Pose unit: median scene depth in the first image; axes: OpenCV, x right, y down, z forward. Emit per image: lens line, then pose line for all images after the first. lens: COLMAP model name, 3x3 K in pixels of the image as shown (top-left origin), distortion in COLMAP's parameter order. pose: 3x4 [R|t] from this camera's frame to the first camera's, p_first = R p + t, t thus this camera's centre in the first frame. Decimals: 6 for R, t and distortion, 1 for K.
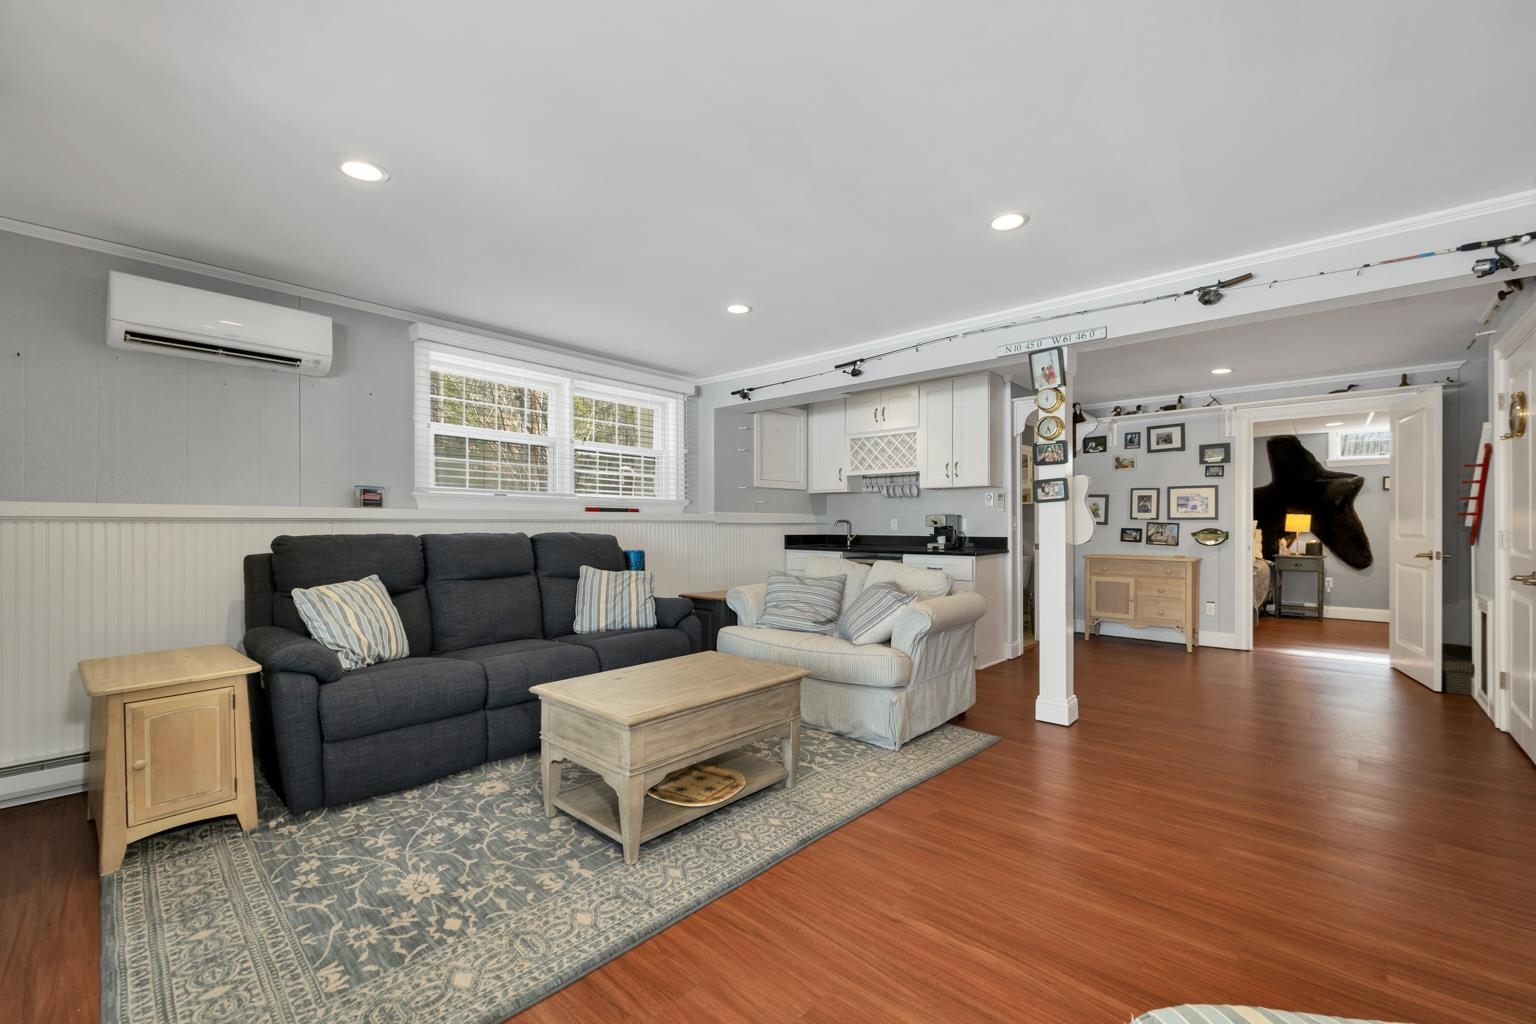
lens RADIAL K [[644.9, 0, 765.5], [0, 644.9, 523.9], [0, 0, 1]] dist [0.001602, 0.000037]
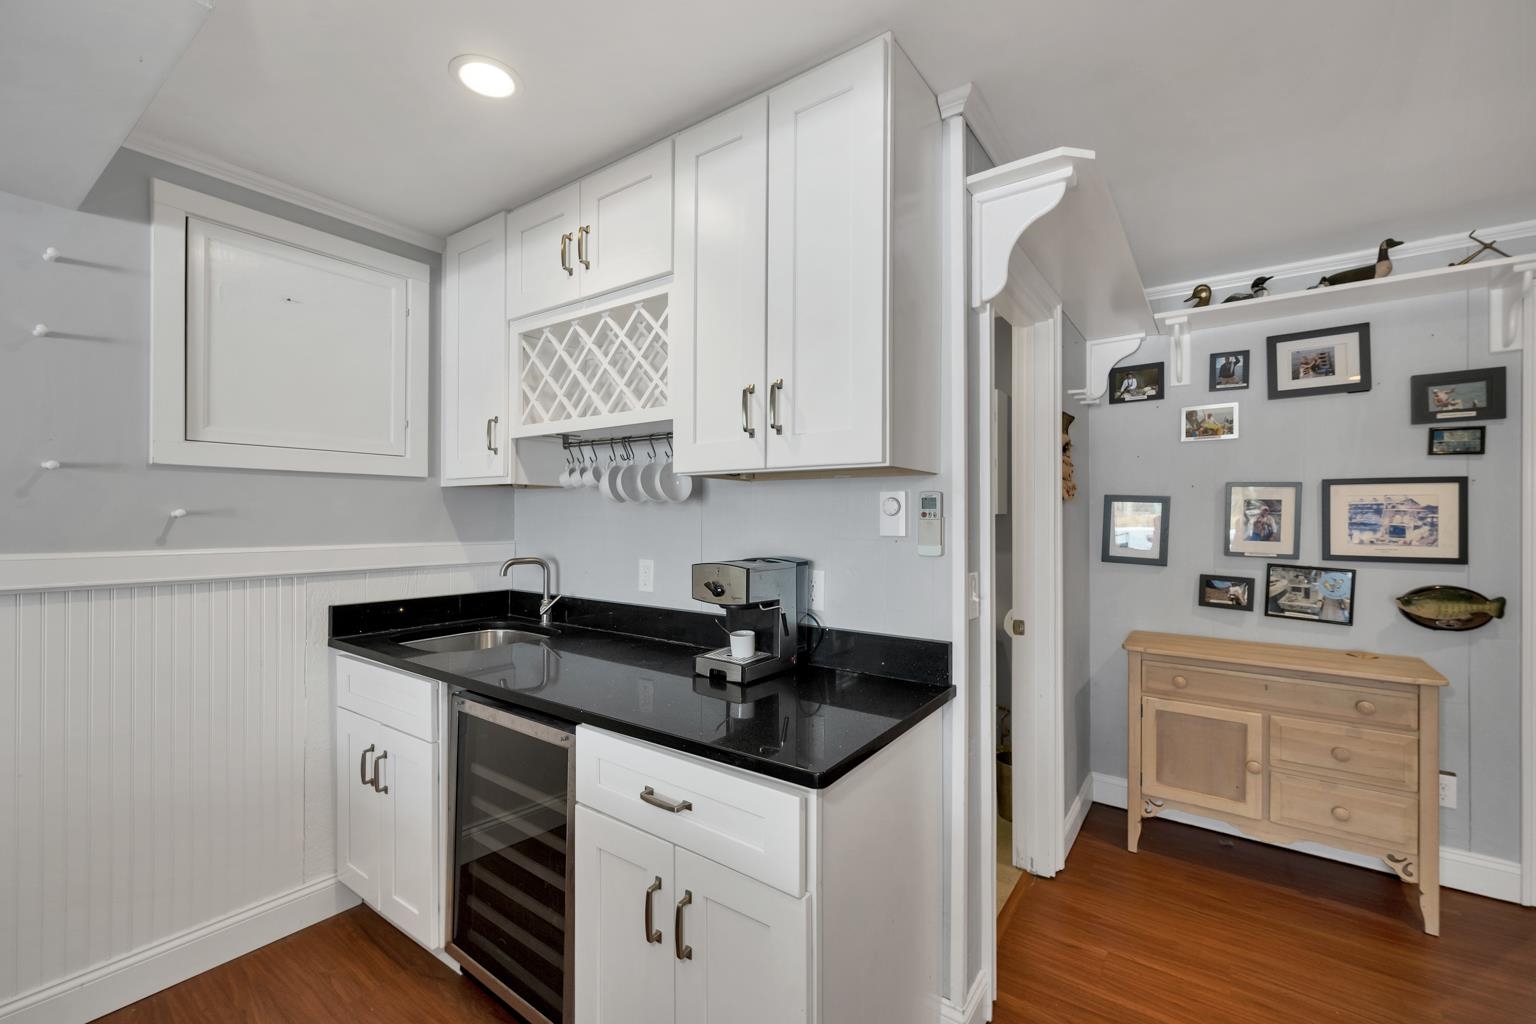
lens RADIAL K [[644.9, 0, 773.1], [0, 644.9, 513.2], [0, 0, 1]] dist [0.001602, 0.000037]
pose [[0.994168, 0.005901, 0.107680, 0.235673], [-0.005402, 0.999973, -0.004926, -0.032989], [-0.107706, 0.004315, 0.994173, 0.643249]]
